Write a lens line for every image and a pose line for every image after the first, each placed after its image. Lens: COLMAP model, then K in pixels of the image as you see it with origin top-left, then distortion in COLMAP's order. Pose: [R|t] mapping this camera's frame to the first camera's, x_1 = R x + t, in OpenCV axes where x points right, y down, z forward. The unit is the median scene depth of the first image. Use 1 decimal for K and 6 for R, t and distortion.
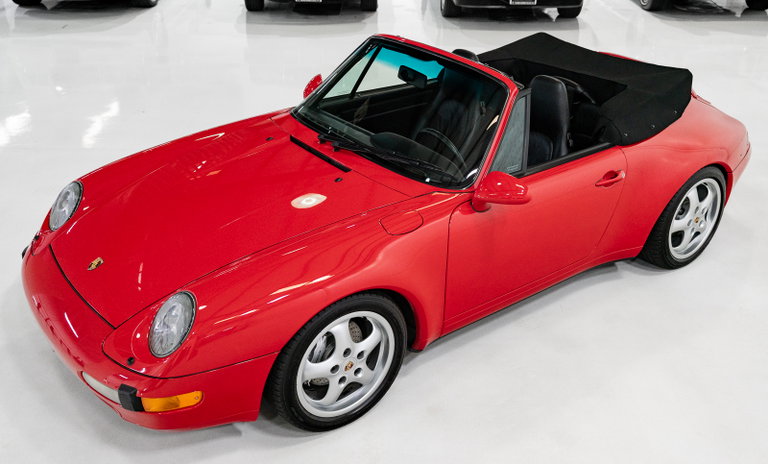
lens RADIAL K [[772.9, 0, 385.0], [0, 772.9, 239.1], [0, 0, 1]] dist [0.012206, 0.000000]
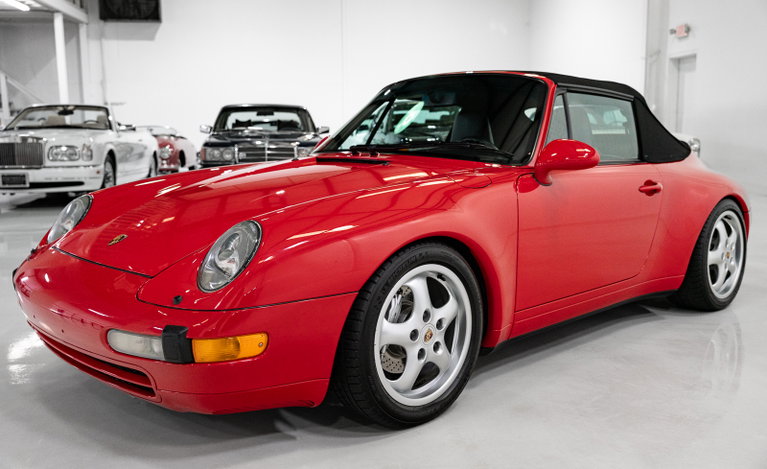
lens RADIAL K [[739.8, 0, 380.6], [0, 739.8, 225.8], [0, 0, 1]] dist [0.012270, 0.000000]
pose [[0.993979, -0.032109, 0.104761, -0.168695], [0.066435, 0.936919, -0.343176, 0.307607], [-0.087134, 0.348069, 0.933411, 0.208347]]
